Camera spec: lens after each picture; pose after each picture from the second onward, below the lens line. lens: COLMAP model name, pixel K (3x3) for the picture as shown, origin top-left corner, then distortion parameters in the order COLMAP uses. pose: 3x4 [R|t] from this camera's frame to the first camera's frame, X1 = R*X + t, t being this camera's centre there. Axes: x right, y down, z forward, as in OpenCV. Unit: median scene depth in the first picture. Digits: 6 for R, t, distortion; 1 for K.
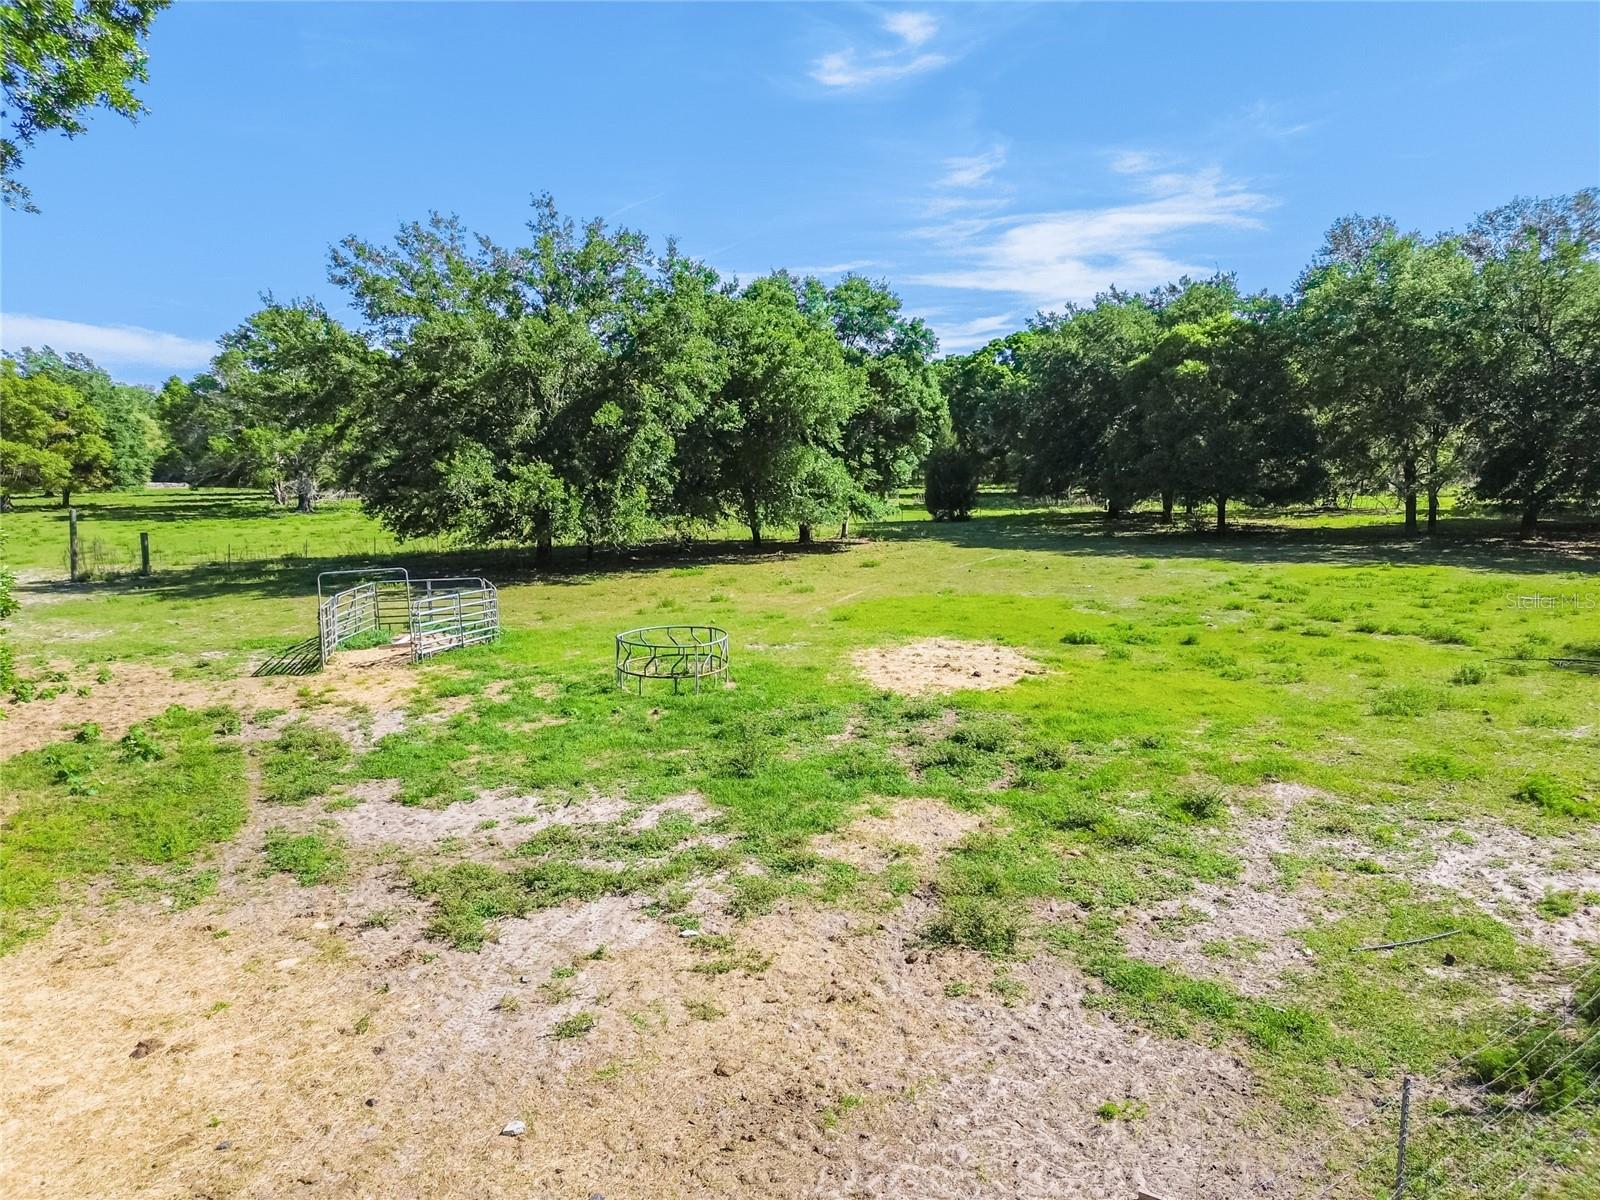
lens RADIAL K [[1180.7, 0, 800.0], [0, 1180.7, 600.0], [0, 0, 1]] dist [0.118655, -0.102044]
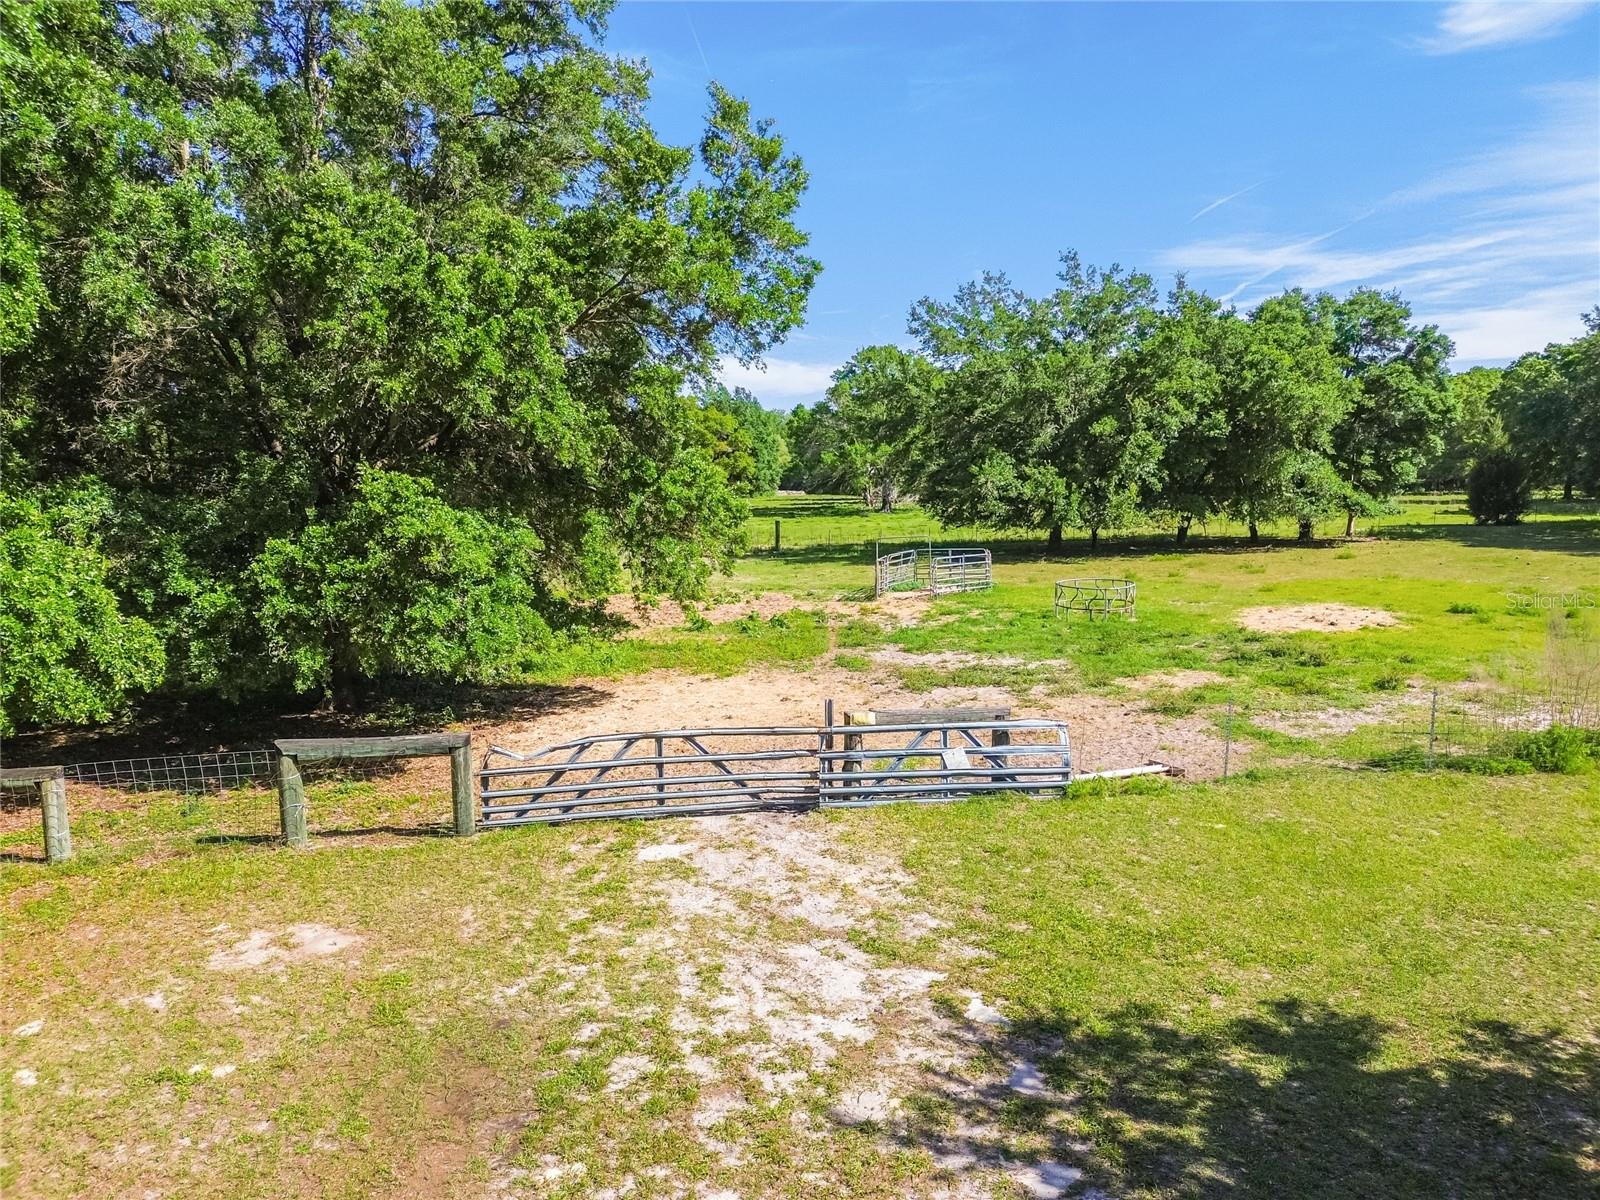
lens RADIAL K [[1131.6, 0, 766.5], [0, 1131.6, 643.9], [0, 0, 1]] dist [0.011880, -0.004579]
pose [[0.877874, 0.067688, -0.474084, 0.091631], [-0.050336, 0.997519, 0.049214, 0.026180], [0.476239, -0.019341, 0.879103, -0.186715]]
